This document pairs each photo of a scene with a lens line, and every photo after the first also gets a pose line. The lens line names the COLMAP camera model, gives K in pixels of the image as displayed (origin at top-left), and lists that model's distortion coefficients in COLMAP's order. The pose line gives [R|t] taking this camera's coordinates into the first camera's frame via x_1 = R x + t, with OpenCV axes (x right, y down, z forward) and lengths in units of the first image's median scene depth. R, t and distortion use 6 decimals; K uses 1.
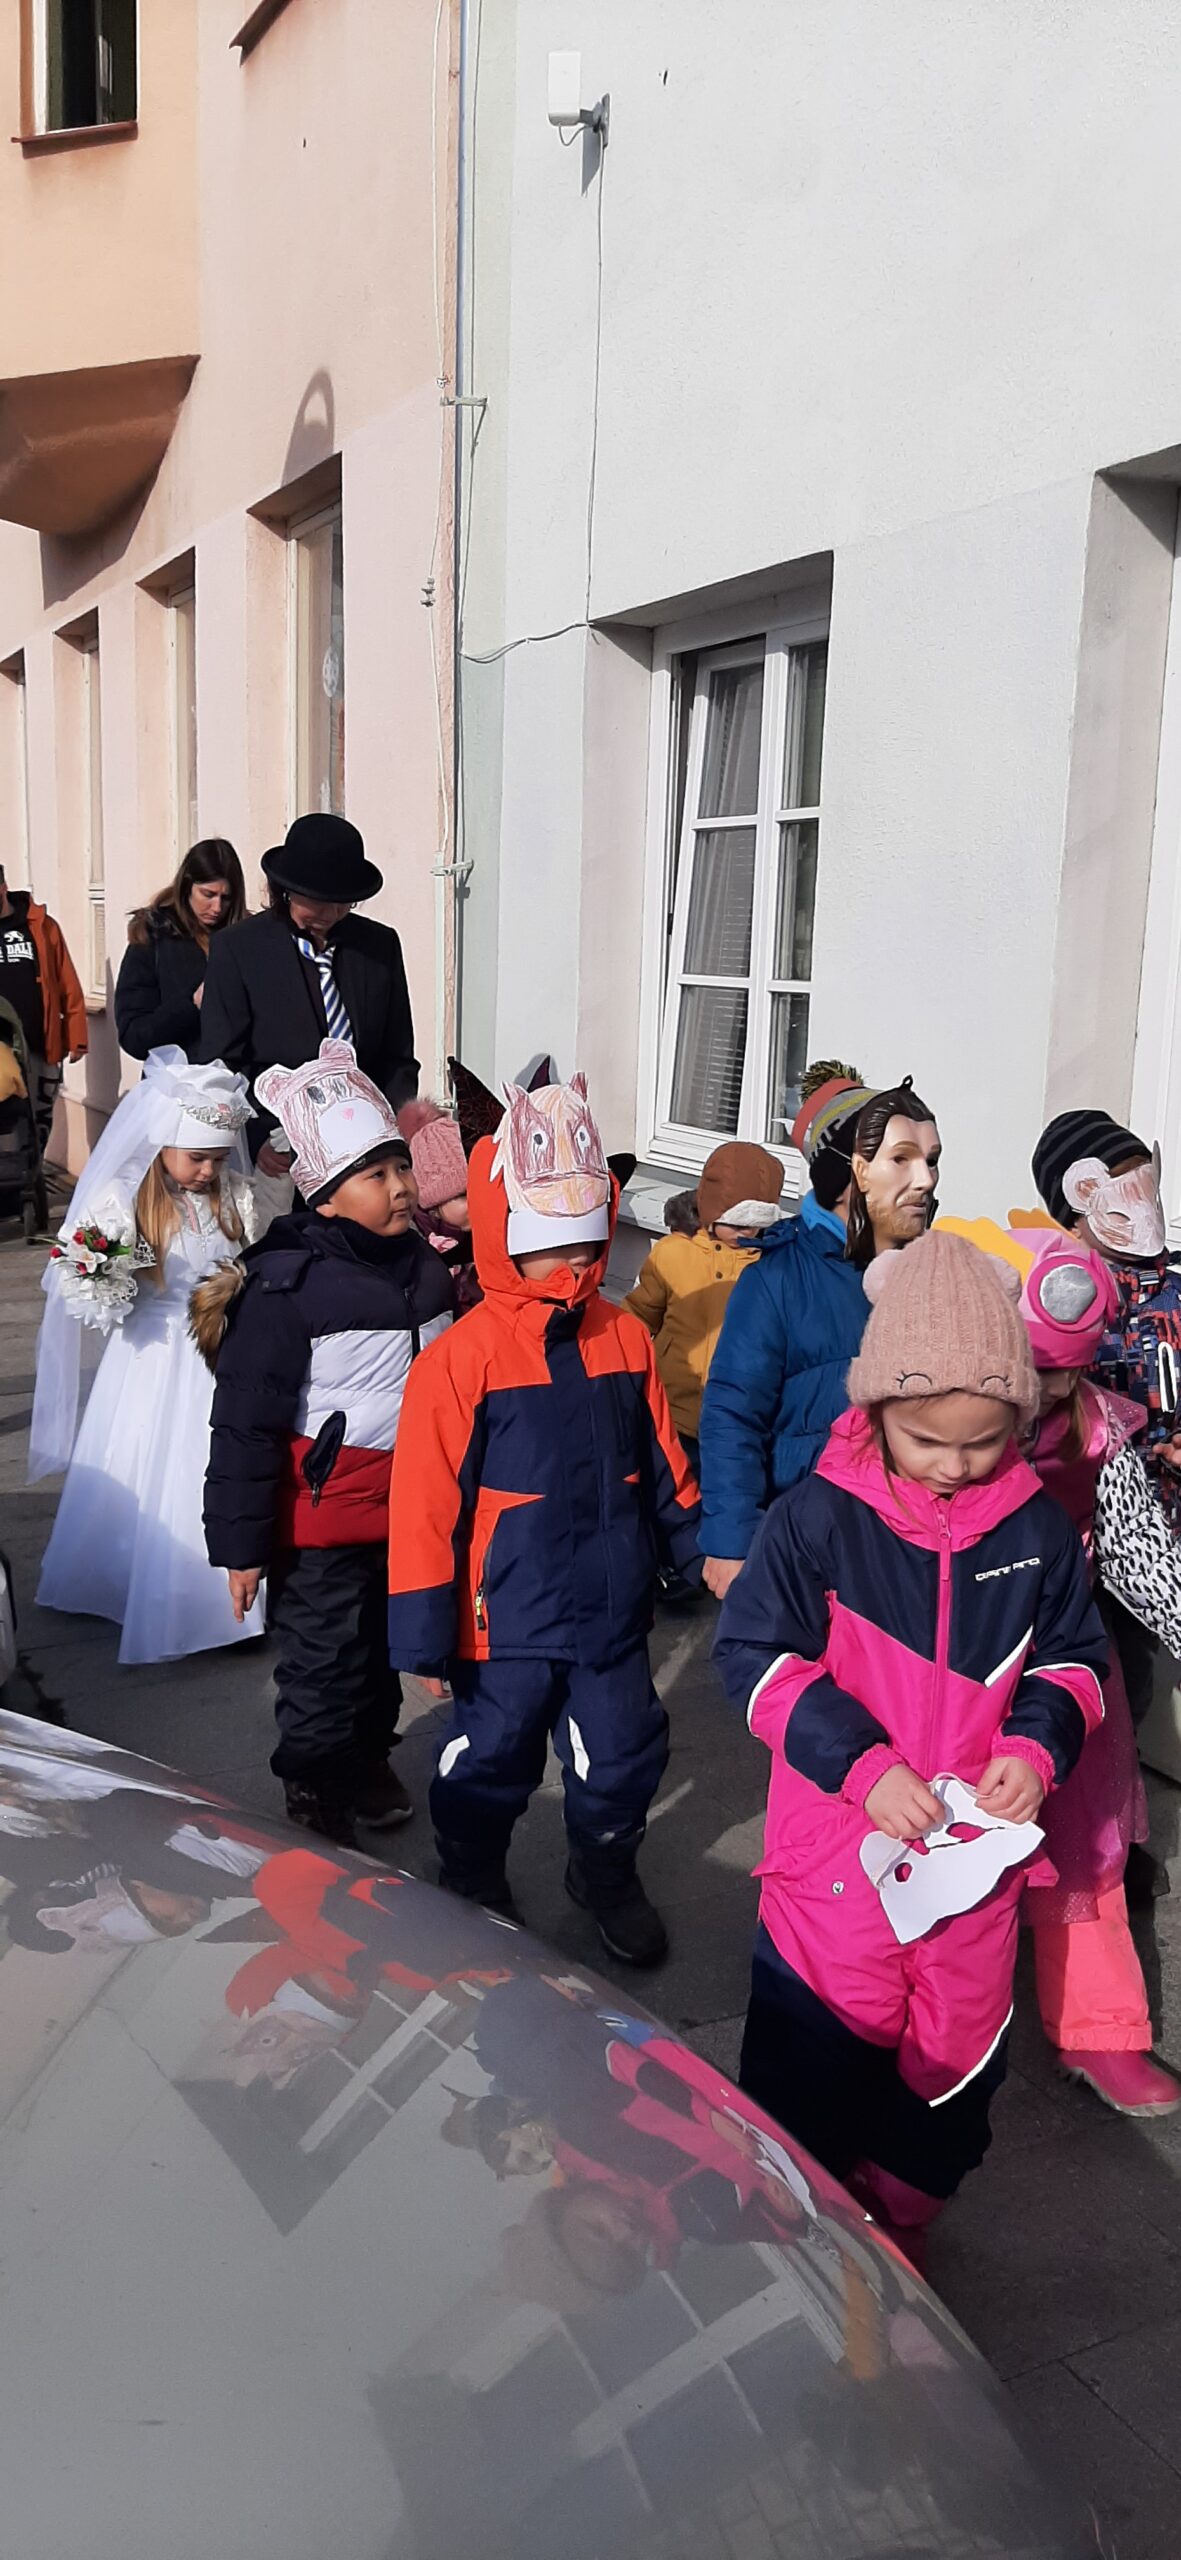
lens RADIAL K [[1989.6, 0, 621.6], [0, 1989.6, 1364.4], [0, 0, 1]] dist [0.063722, -0.107960]
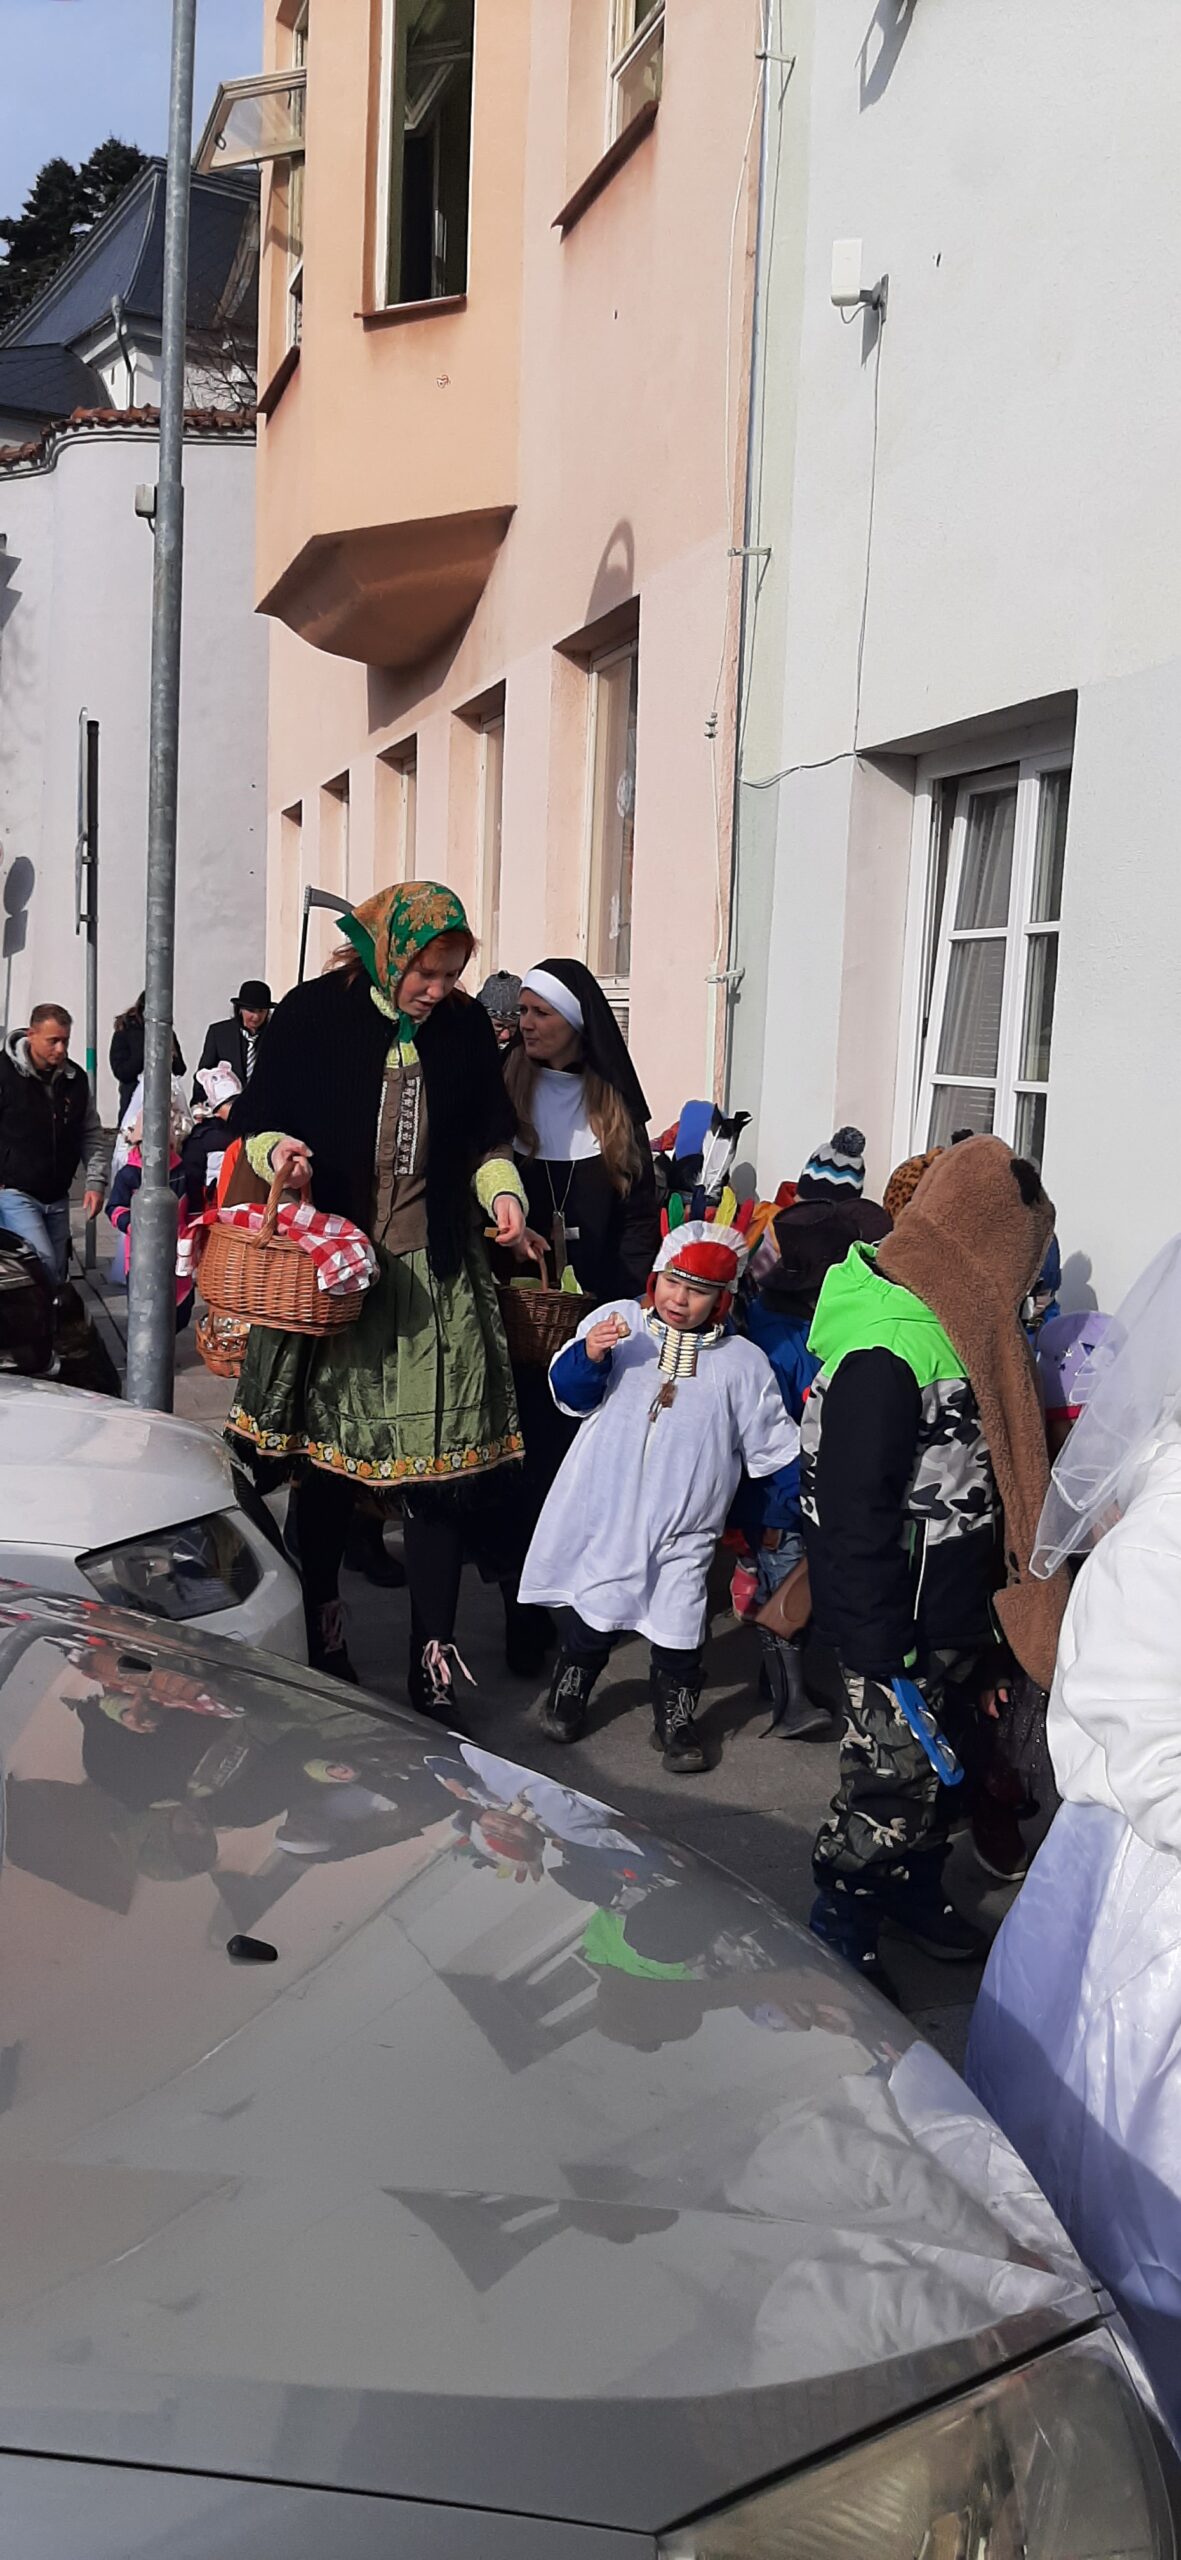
lens RADIAL K [[1989.6, 0, 621.6], [0, 1989.6, 1364.4], [0, 0, 1]] dist [0.063722, -0.107960]
pose [[0.989561, 0.026853, -0.141593, 0.018287], [-0.033109, 0.998568, -0.042011, 0.008434], [0.140263, 0.046261, 0.989033, -0.064506]]
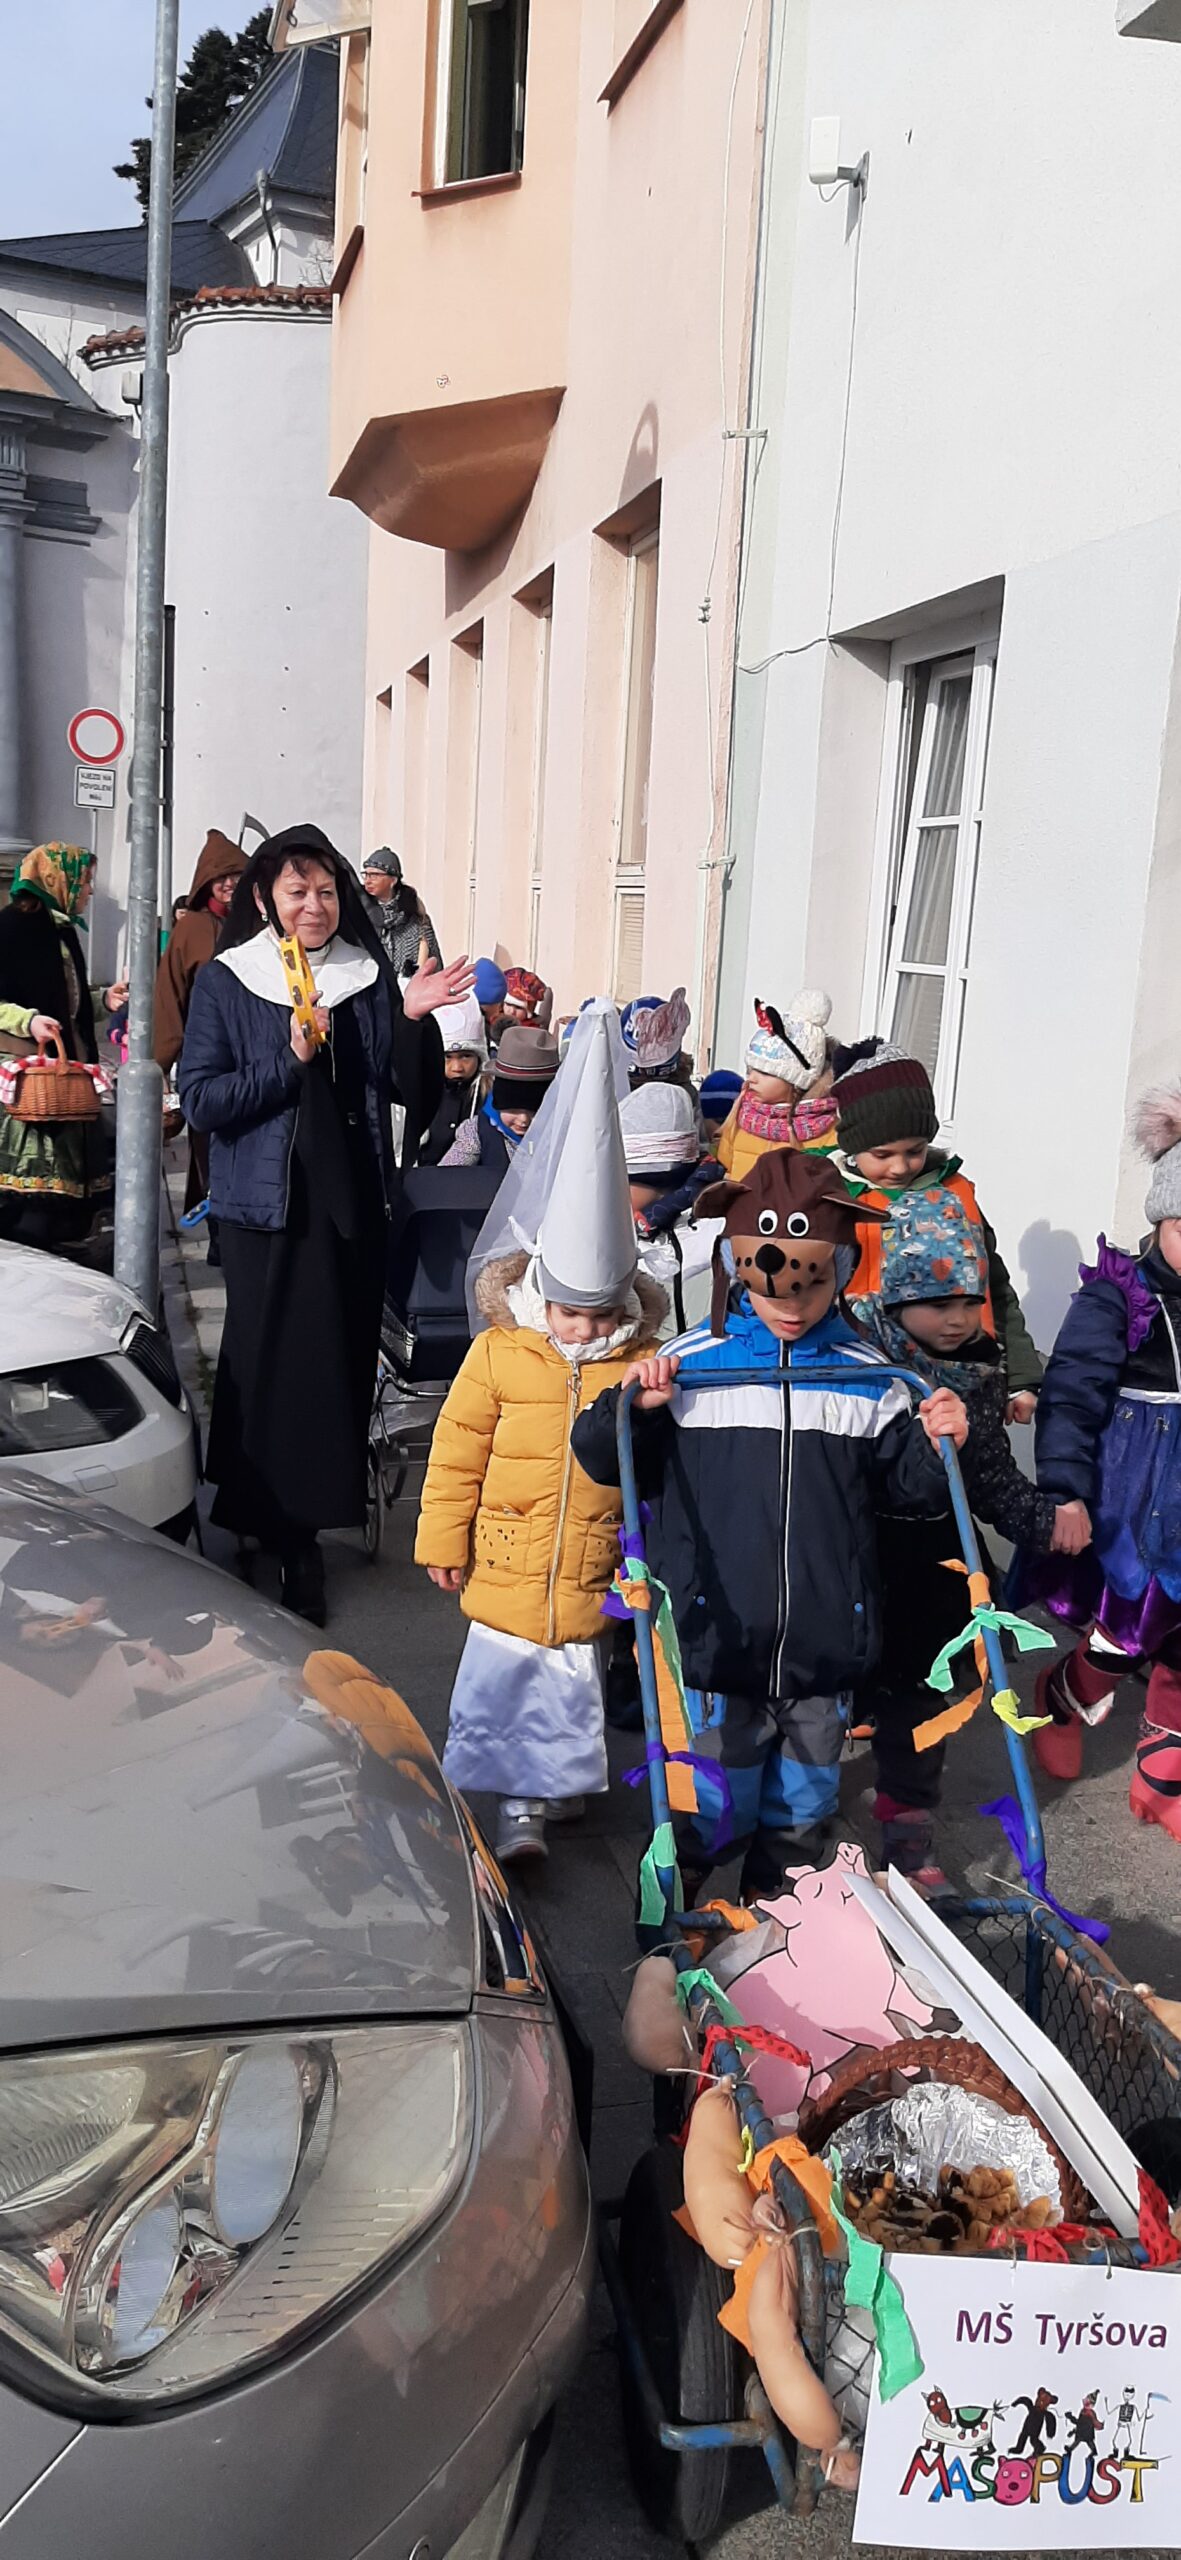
lens RADIAL K [[1989.6, 0, 621.6], [0, 1989.6, 1364.4], [0, 0, 1]] dist [0.063722, -0.107960]
pose [[0.975316, 0.062153, -0.211885, 0.117673], [-0.060880, 0.998066, 0.012534, 0.015931], [0.212254, 0.000675, 0.977214, -0.080492]]
